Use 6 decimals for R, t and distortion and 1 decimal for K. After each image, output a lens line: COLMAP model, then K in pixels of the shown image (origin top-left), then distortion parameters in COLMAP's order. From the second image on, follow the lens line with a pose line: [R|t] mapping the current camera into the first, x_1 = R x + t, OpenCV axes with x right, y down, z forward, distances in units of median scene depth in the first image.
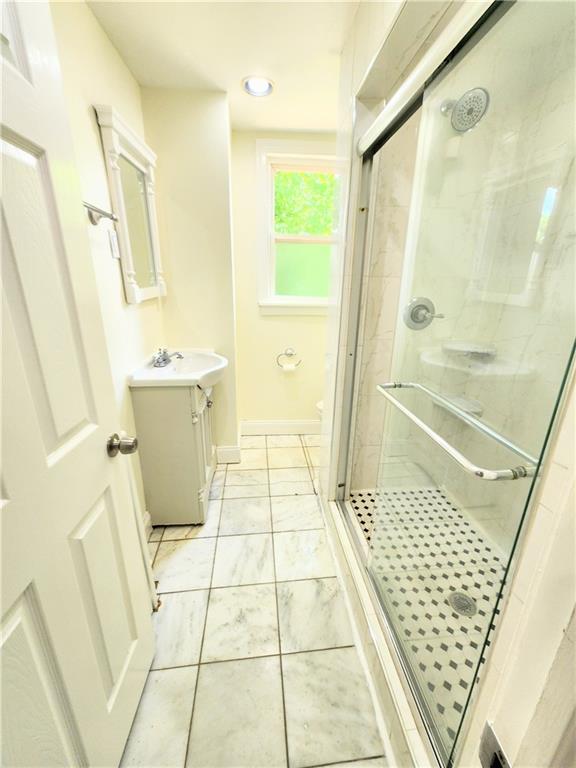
lens RADIAL K [[308.6, 0, 290.2], [0, 308.6, 382.9], [0, 0, 1]] dist [0.004081, -0.001718]
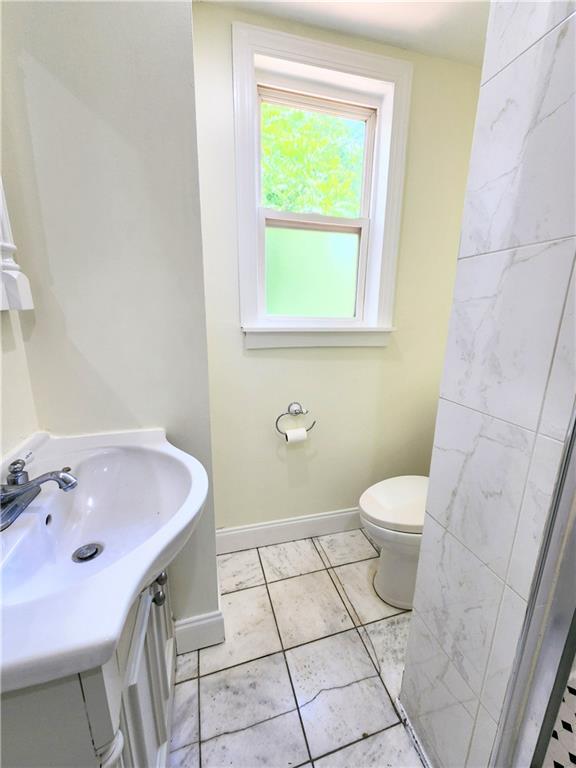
lens RADIAL K [[308.6, 0, 288.7], [0, 308.6, 383.7], [0, 0, 1]] dist [0.004081, -0.001718]
pose [[0.983104, -0.049880, 0.176123, -0.121450], [0.064188, 0.995001, -0.076498, -0.106917], [-0.171427, 0.086510, 0.981391, 0.438091]]
